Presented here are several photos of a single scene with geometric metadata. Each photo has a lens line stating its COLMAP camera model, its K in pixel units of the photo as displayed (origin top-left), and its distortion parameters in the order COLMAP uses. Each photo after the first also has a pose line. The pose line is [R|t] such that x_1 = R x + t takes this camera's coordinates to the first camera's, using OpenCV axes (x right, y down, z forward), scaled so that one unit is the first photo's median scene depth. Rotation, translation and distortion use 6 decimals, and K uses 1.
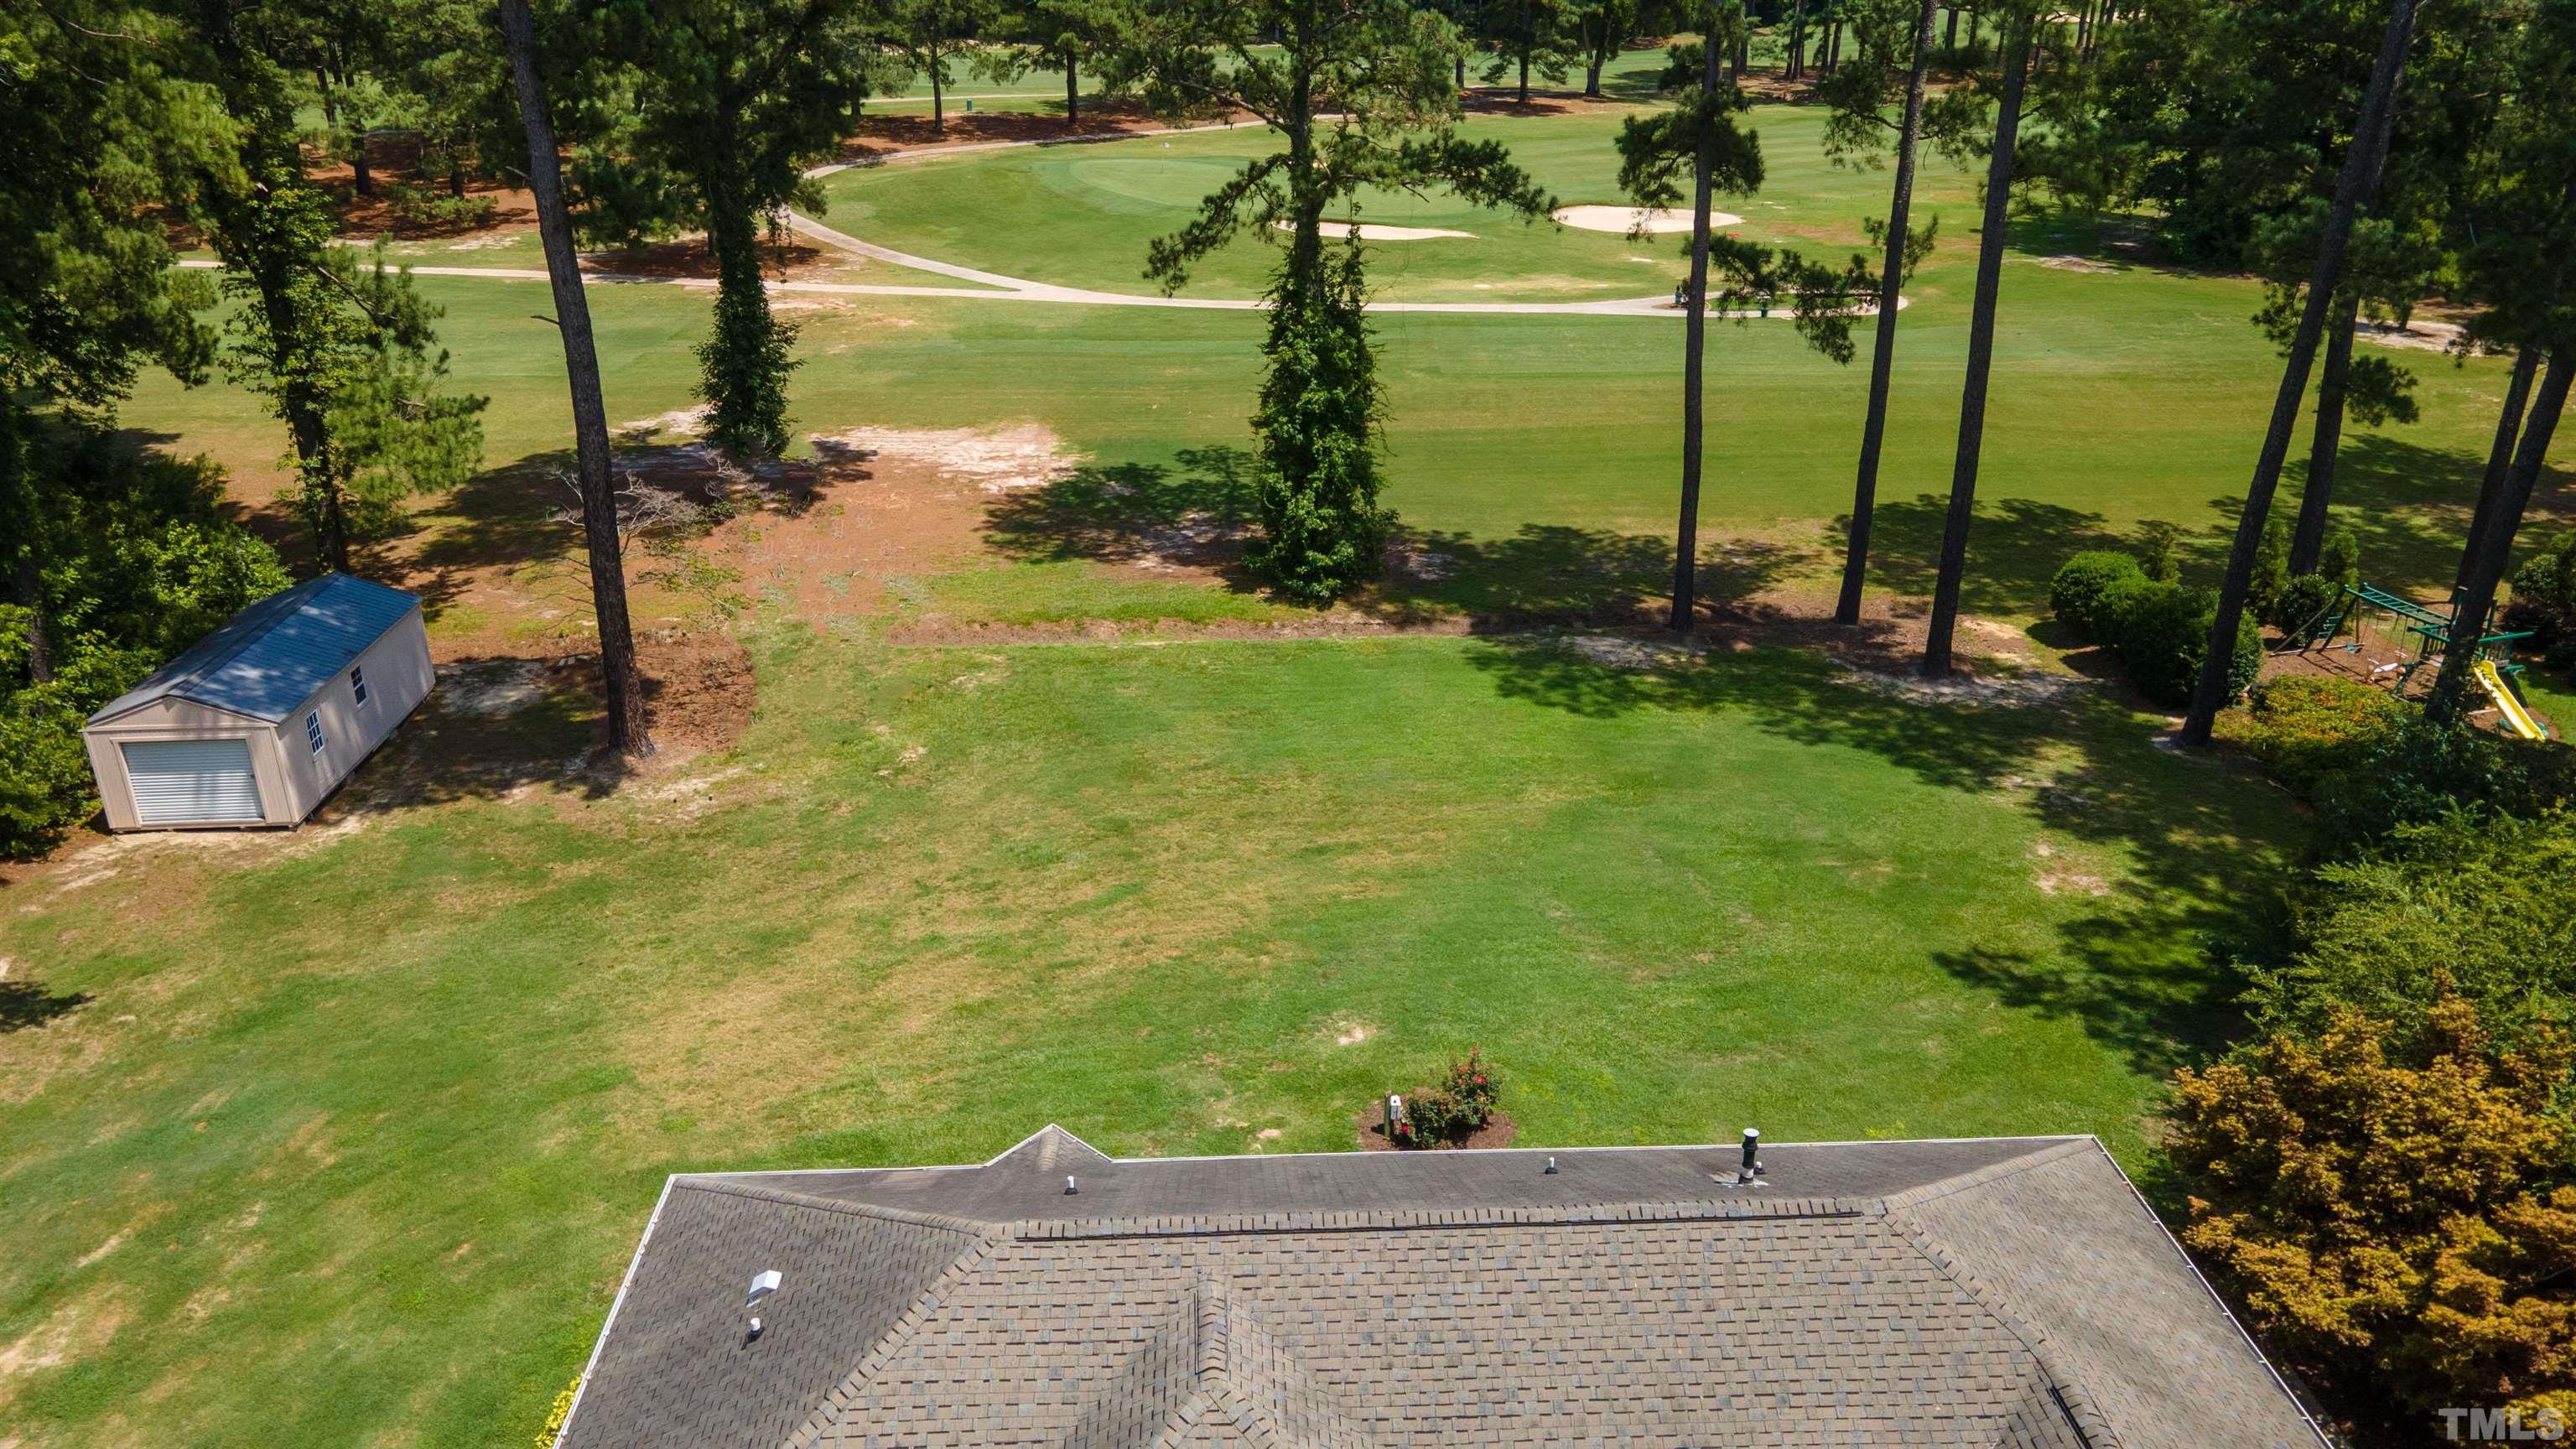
lens RADIAL K [[1859.5, 0, 1288.0], [0, 1859.5, 724.5], [0, 0, 1]] dist [0.038225, 0.008907]
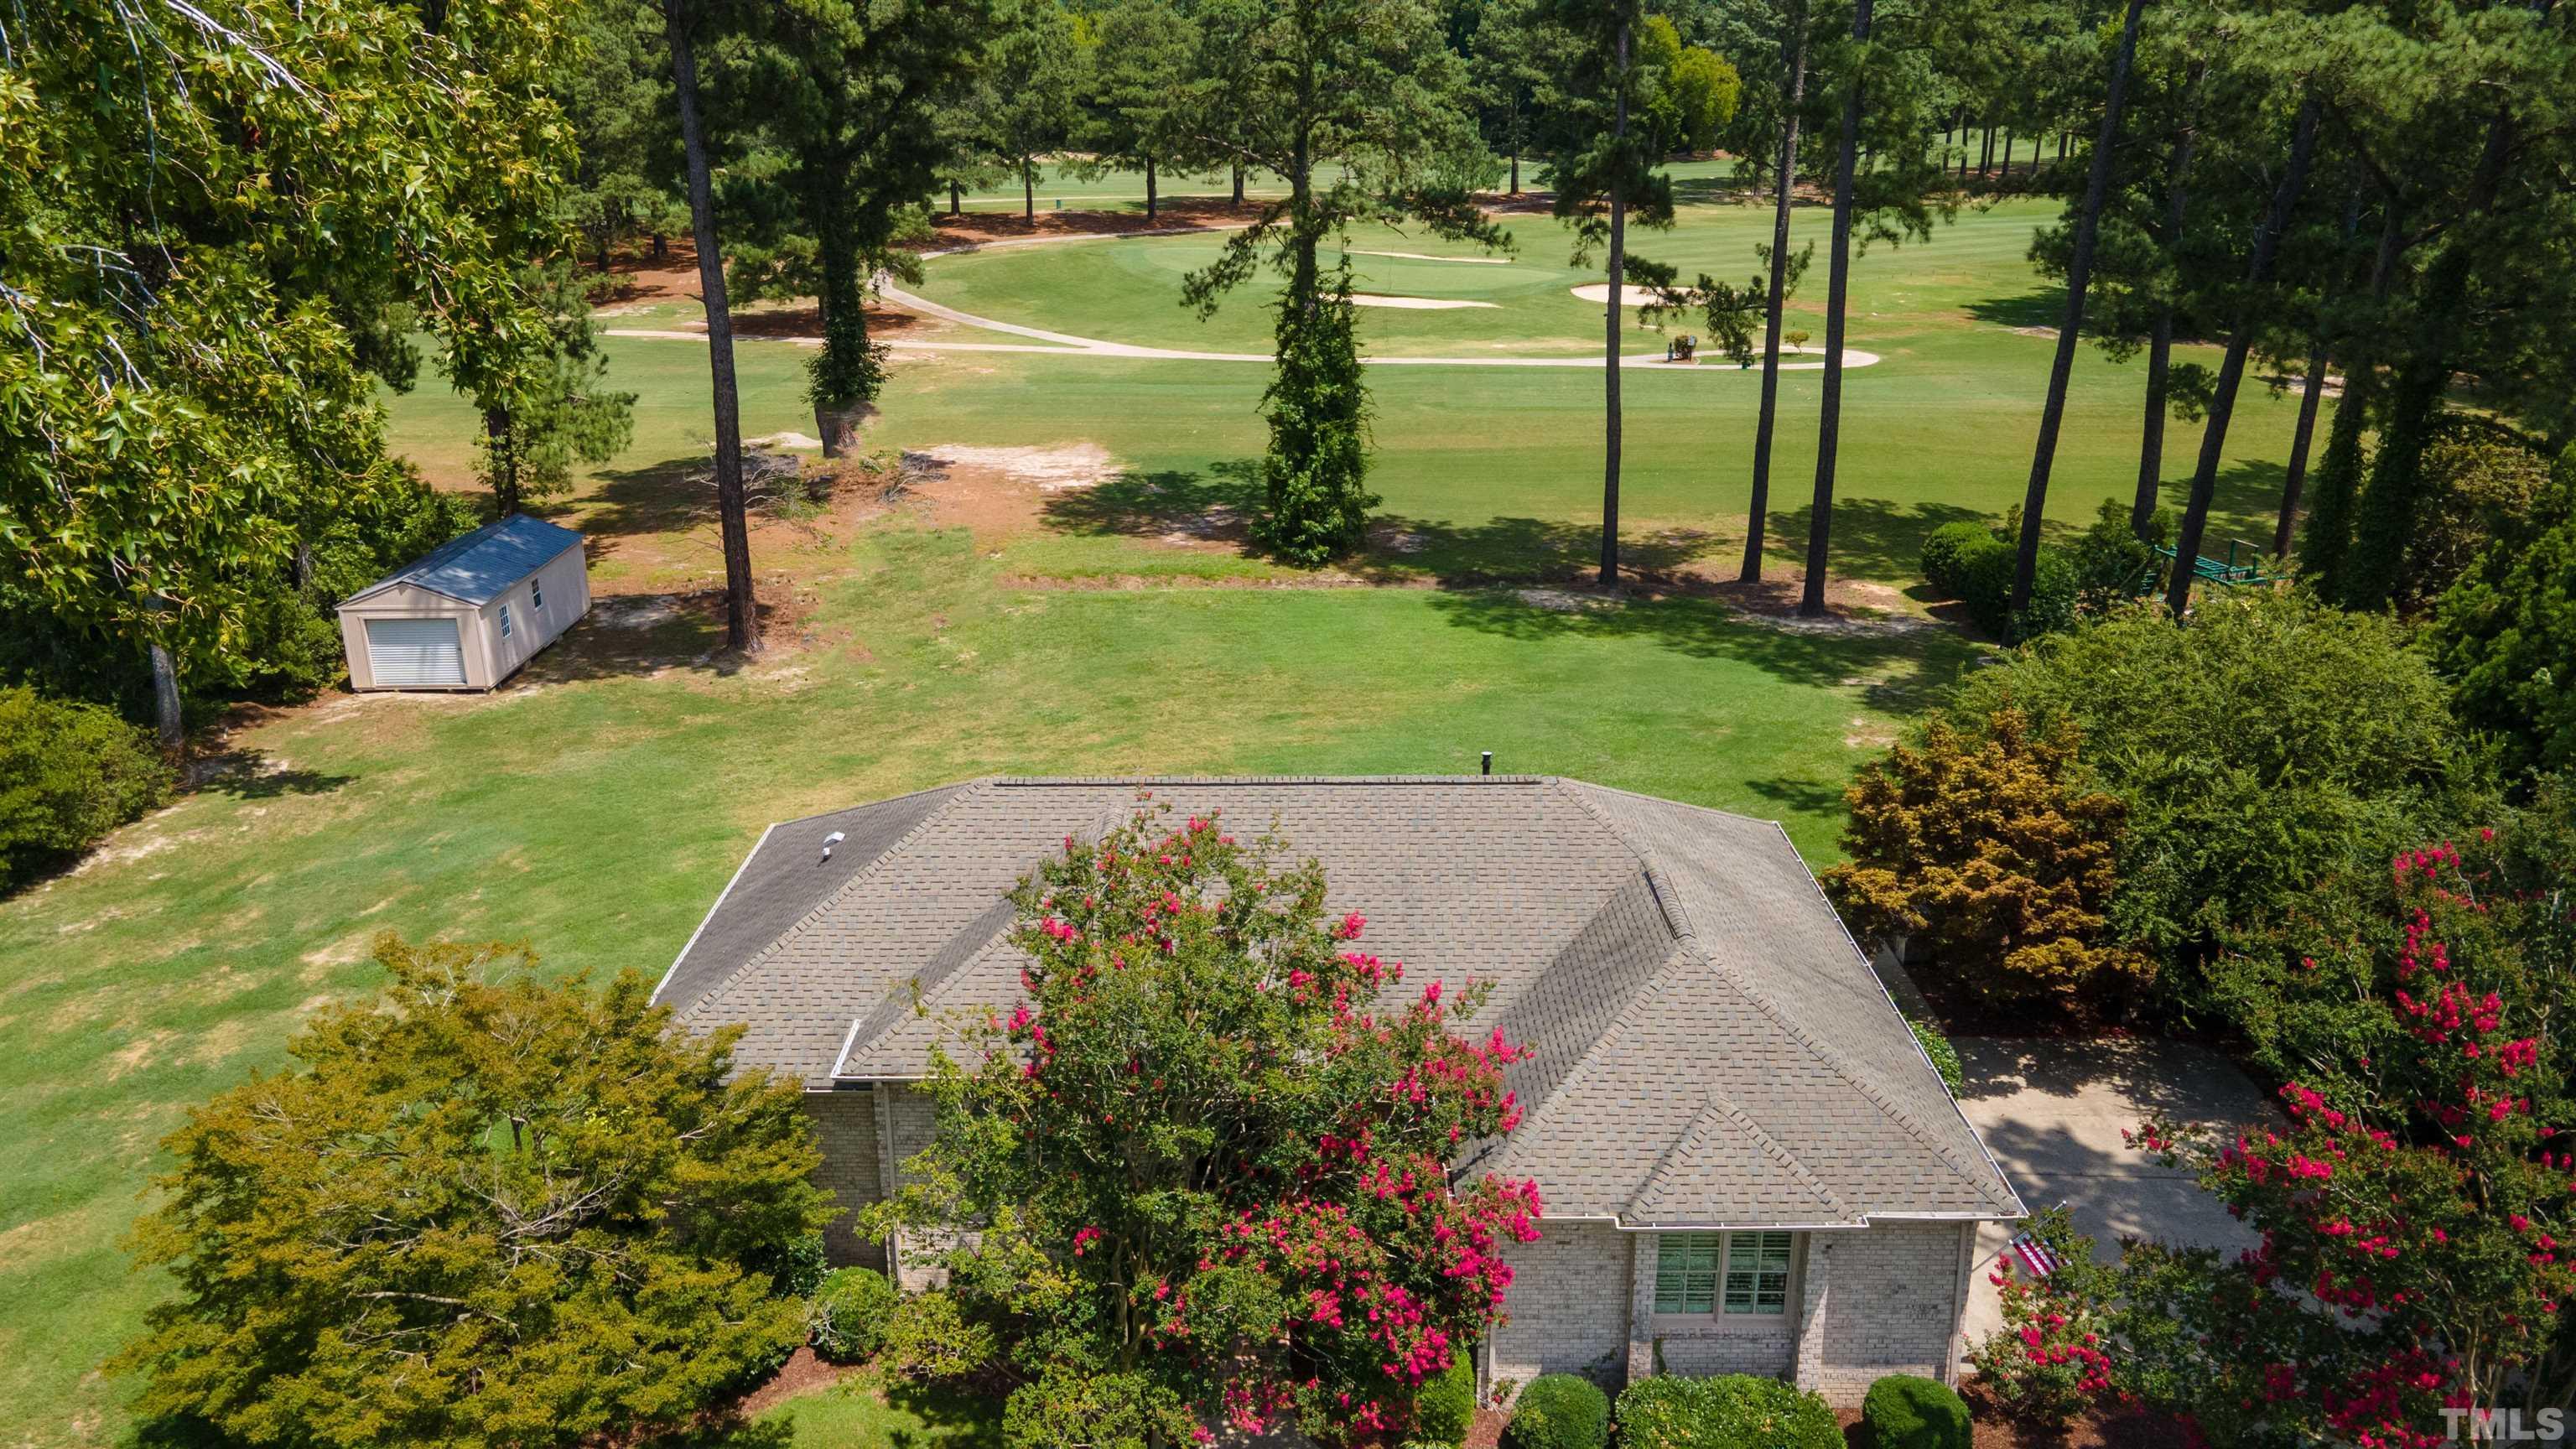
lens RADIAL K [[1860.0, 0, 1294.9], [0, 1860.0, 727.2], [0, 0, 1]] dist [0.077502, -0.143366]
pose [[0.998876, 0.013197, -0.045519, 0.065302], [-0.015957, 0.998022, -0.060805, 0.117499], [0.044626, 0.061463, 0.997111, -0.202344]]
